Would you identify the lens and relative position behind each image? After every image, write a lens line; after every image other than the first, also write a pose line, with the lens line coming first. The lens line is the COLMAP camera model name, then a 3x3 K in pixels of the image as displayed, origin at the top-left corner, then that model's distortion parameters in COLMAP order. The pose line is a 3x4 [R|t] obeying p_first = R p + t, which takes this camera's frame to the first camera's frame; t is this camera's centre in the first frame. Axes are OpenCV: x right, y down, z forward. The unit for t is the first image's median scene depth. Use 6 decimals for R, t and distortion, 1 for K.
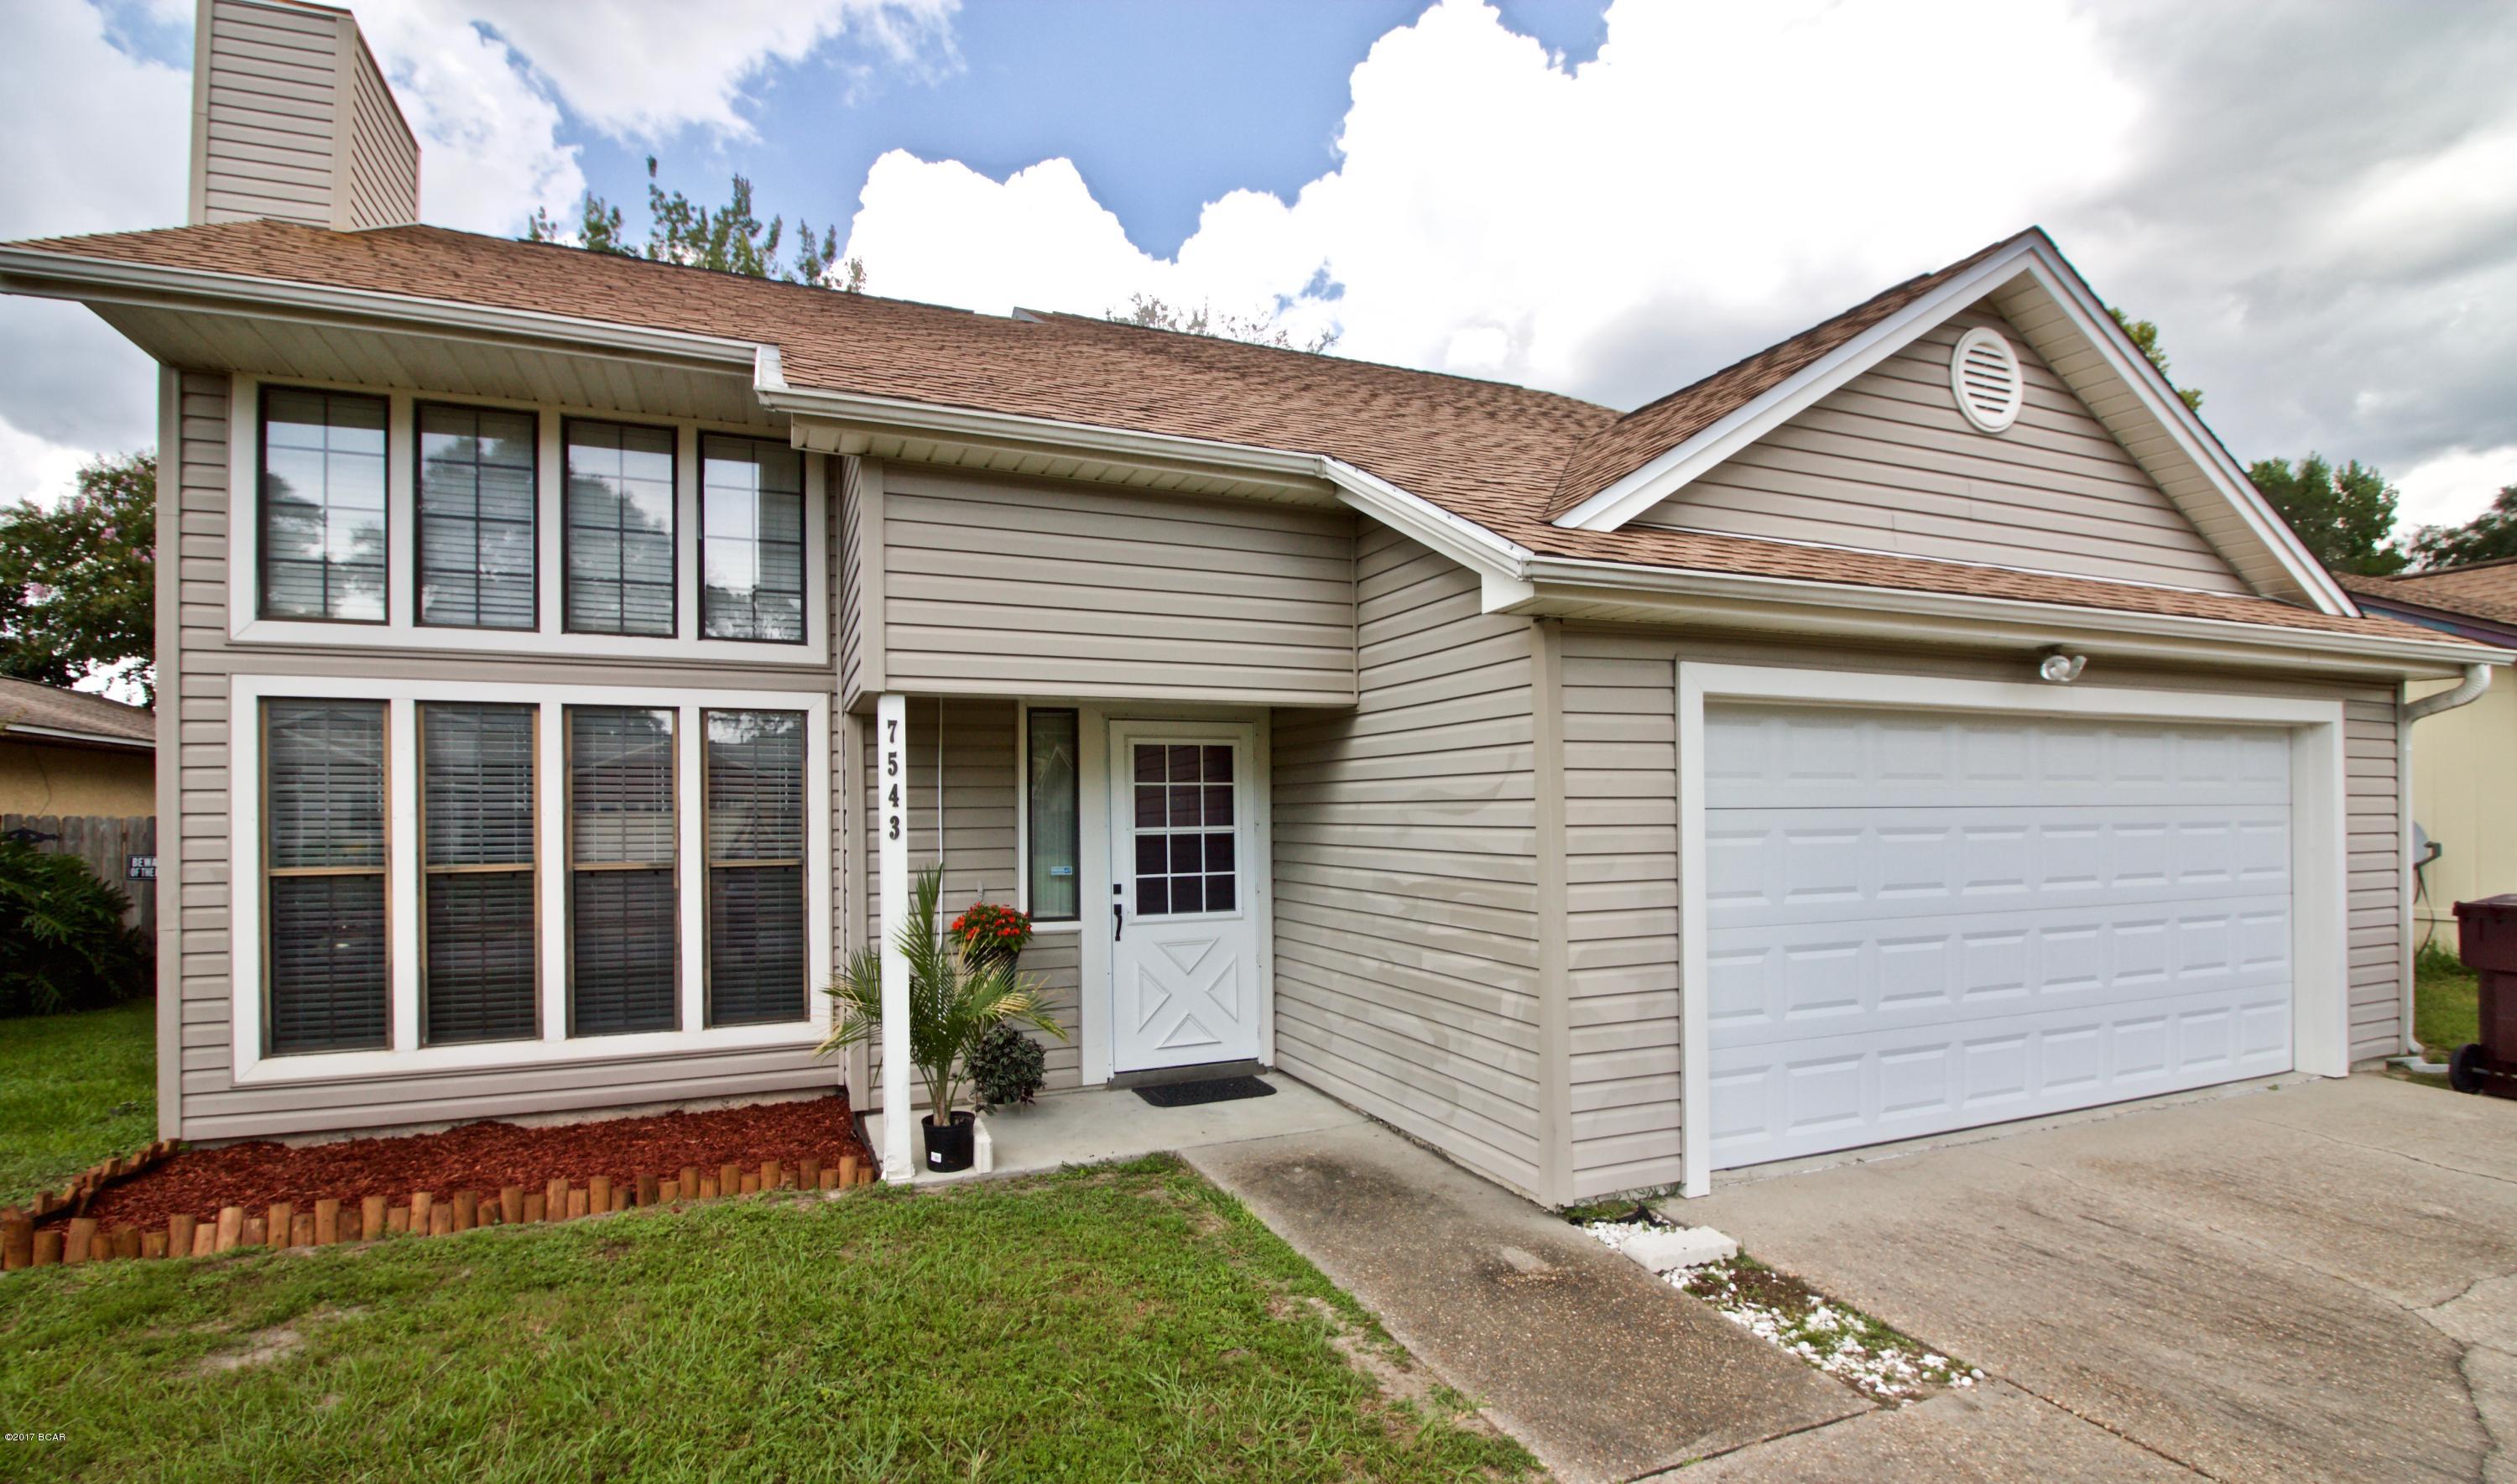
lens RADIAL K [[1199.4, 0, 1261.9], [0, 1199.4, 806.0], [0, 0, 1]] dist [-0.013934, -0.007041]
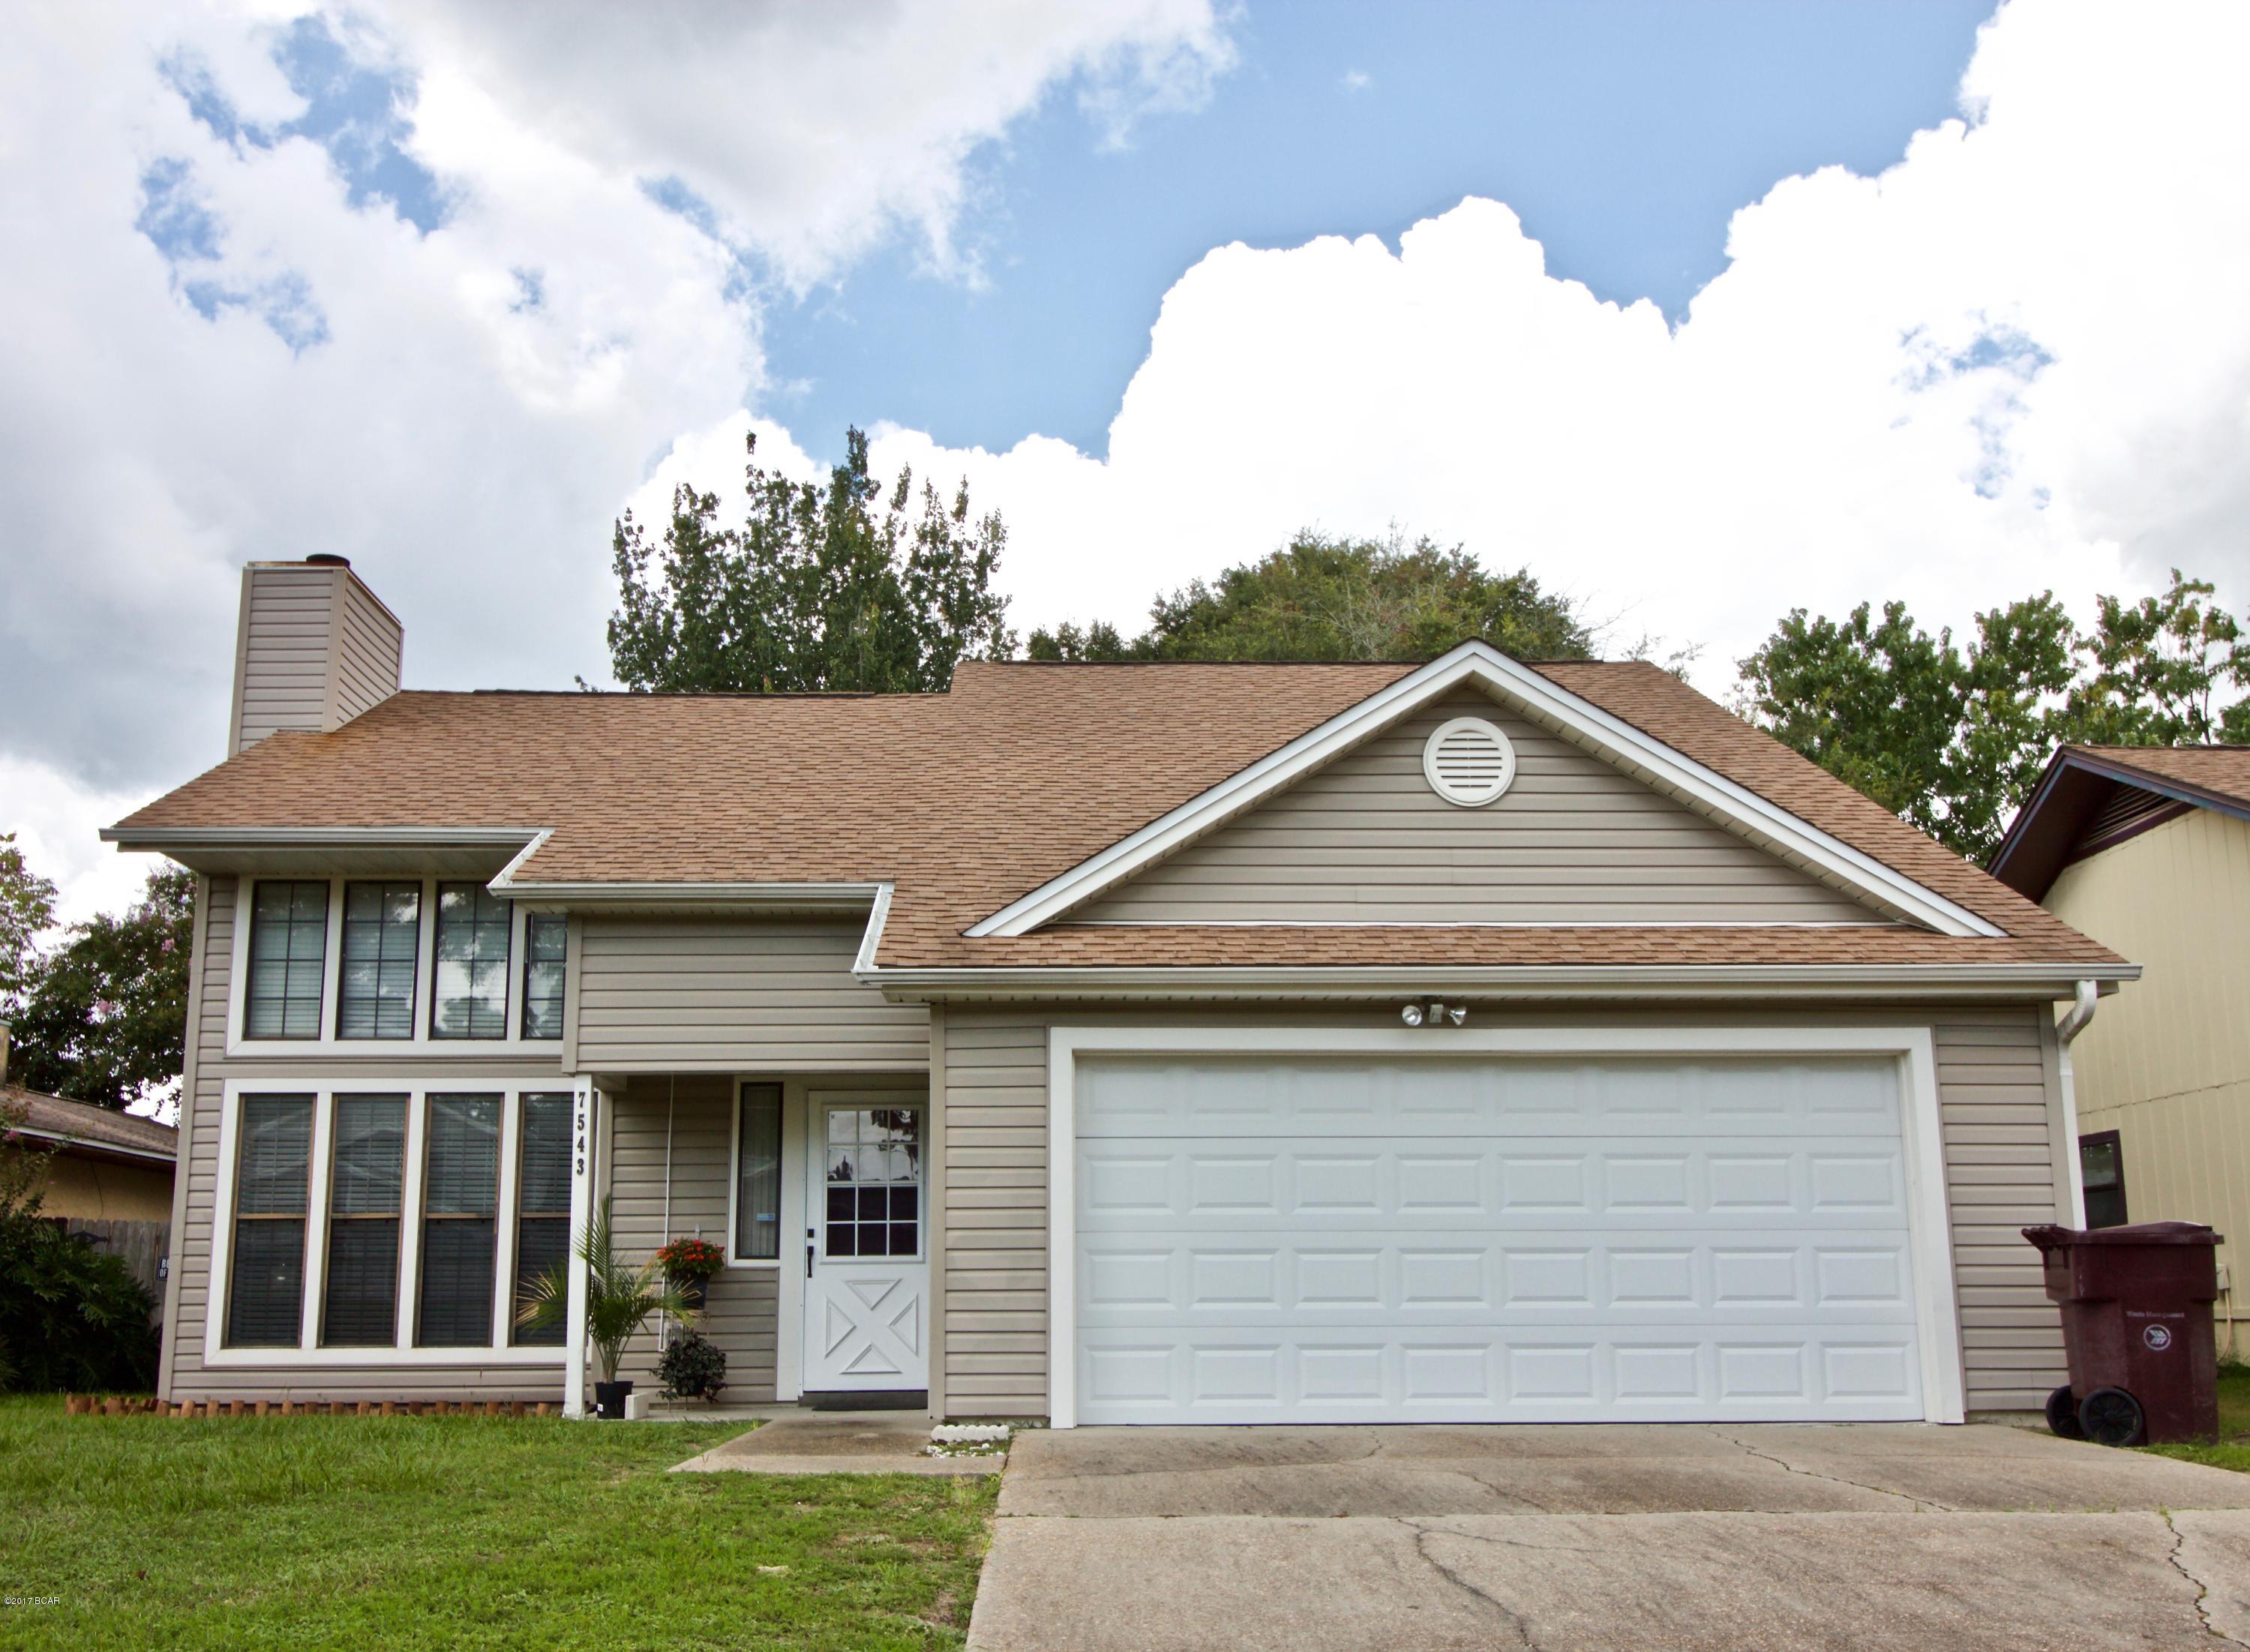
lens RADIAL K [[2379.5, 0, 1127.2], [0, 2379.5, 830.6], [0, 0, 1]] dist [0.006659, 0.000000]
pose [[0.924188, -0.076847, -0.374128, 1.087932], [-0.000468, 0.979321, -0.202312, 0.156001], [0.381939, 0.187149, 0.905040, -1.098980]]
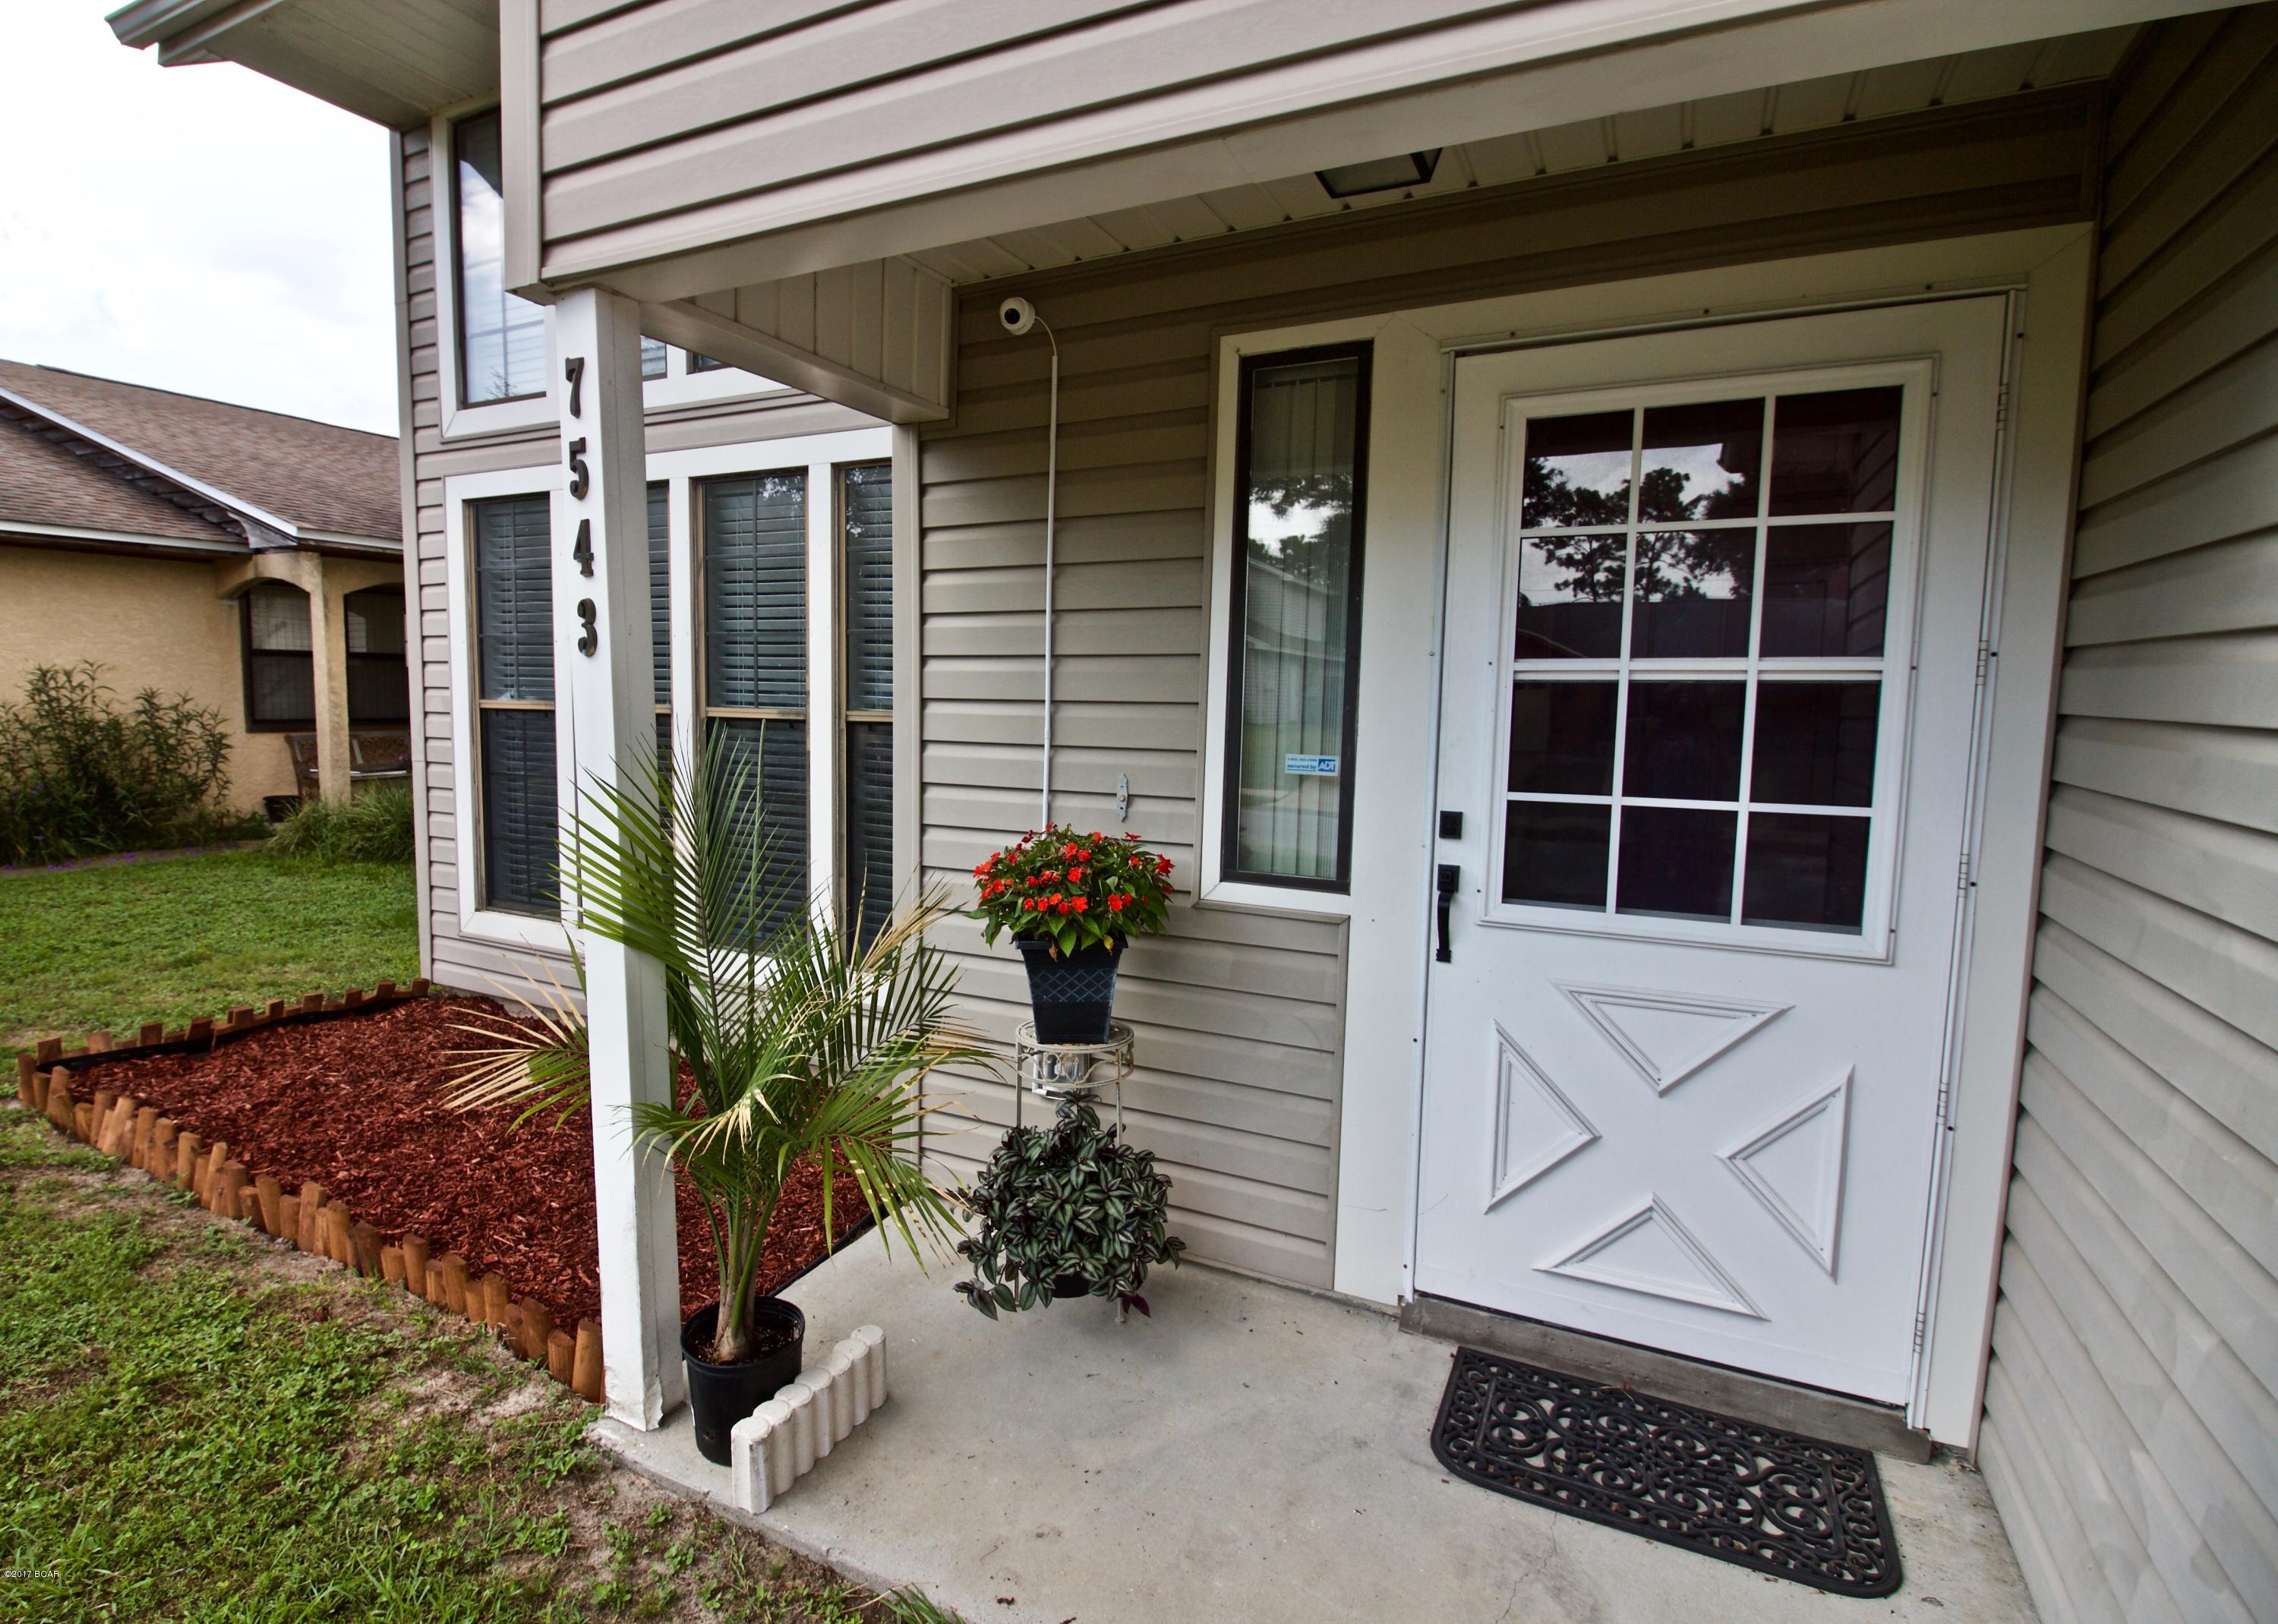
lens RADIAL K [[1161.8, 0, 1014.6], [0, 1161.8, 803.0], [0, 0, 1]] dist [-0.005482, -0.000256]
pose [[0.610673, 0.095419, -0.786113, 0.079475], [-0.014381, 0.993886, 0.109467, 0.025103], [0.791753, -0.055544, 0.608311, 0.674007]]
